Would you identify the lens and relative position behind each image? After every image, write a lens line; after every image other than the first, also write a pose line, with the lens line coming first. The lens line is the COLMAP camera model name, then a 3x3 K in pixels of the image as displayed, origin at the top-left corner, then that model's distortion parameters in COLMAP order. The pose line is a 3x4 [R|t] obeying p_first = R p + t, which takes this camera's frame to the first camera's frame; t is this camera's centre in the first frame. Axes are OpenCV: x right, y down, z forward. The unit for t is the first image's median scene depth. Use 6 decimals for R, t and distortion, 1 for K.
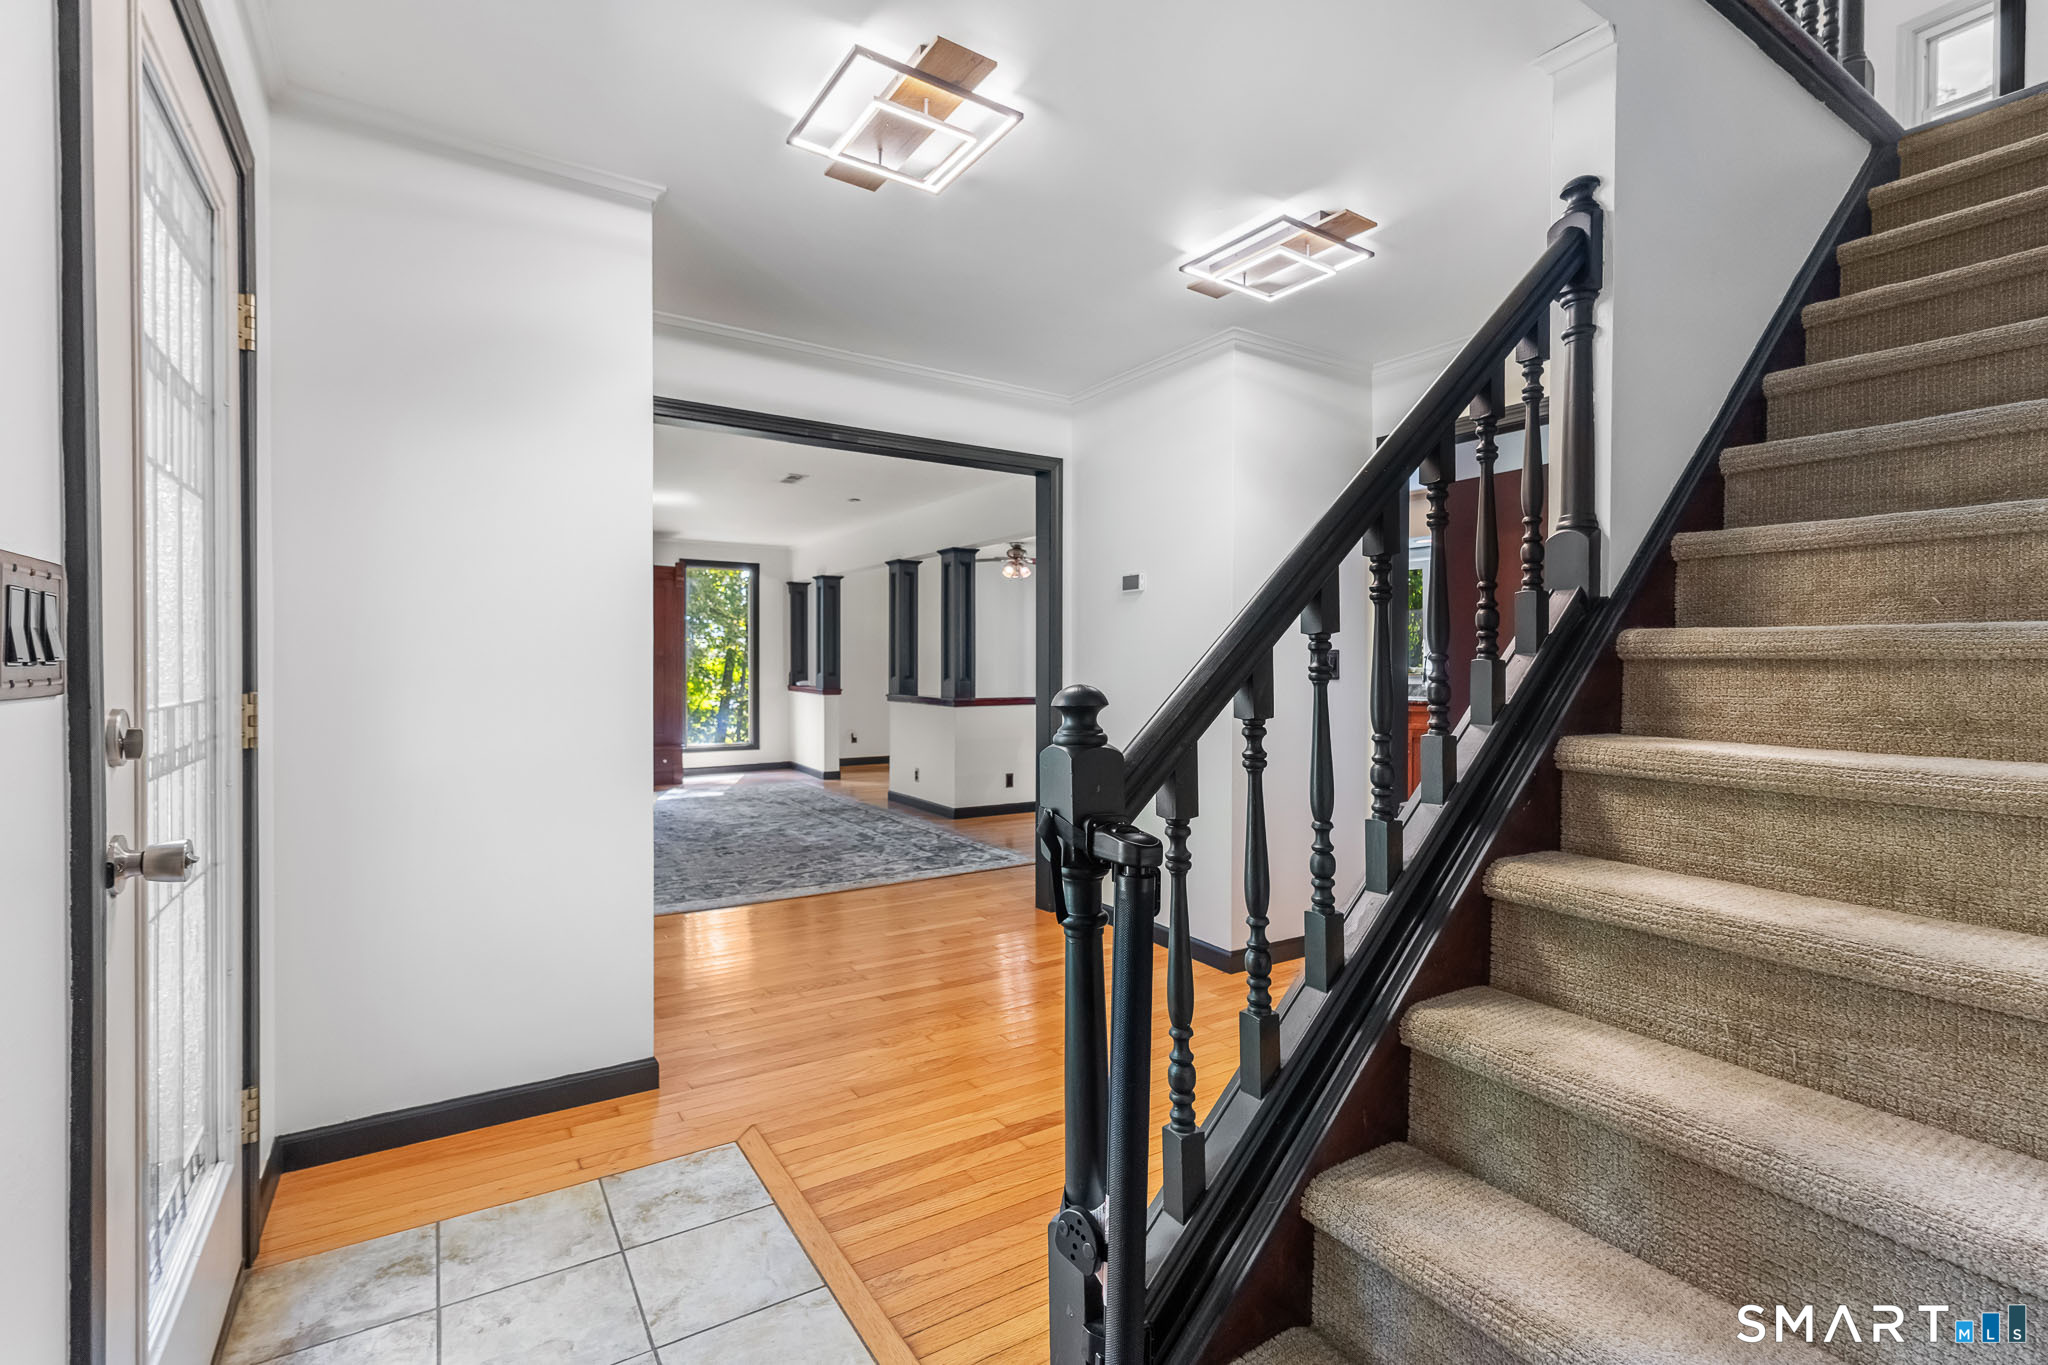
lens RADIAL K [[939.3, 0, 1024.0], [0, 939.3, 682.5], [0, 0, 1]] dist [-0.000648, -0.000086]
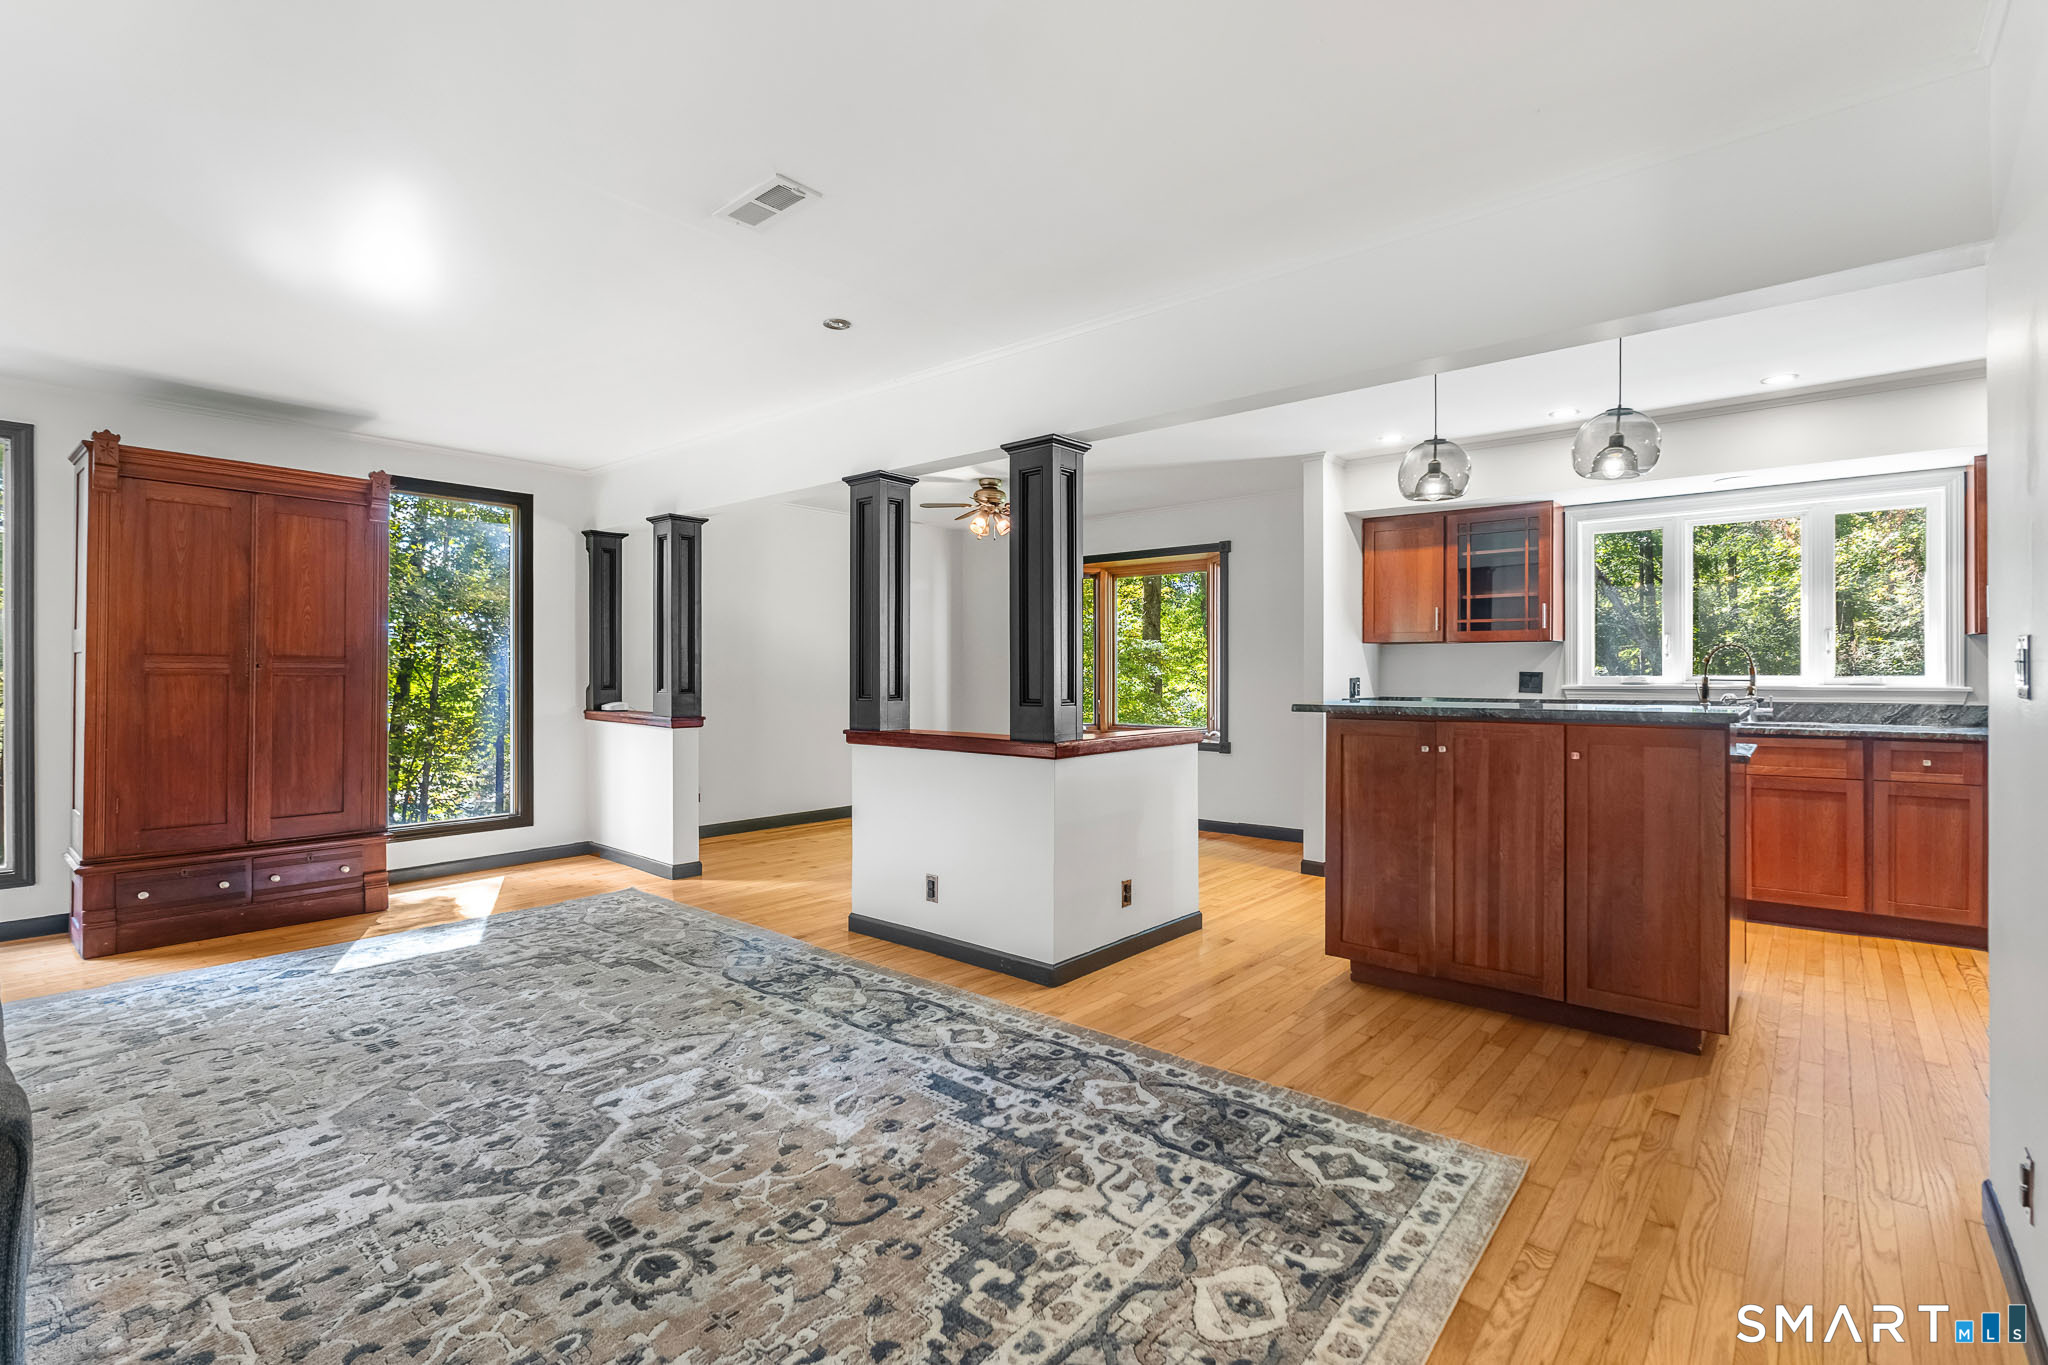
lens RADIAL K [[939.3, 0, 1024.0], [0, 939.3, 682.5], [0, 0, 1]] dist [-0.000648, -0.000086]
pose [[0.957456, -0.007641, 0.288479, -0.171931], [0.010067, 0.999925, -0.006928, -0.007829], [-0.288405, 0.009537, 0.957461, 0.397104]]
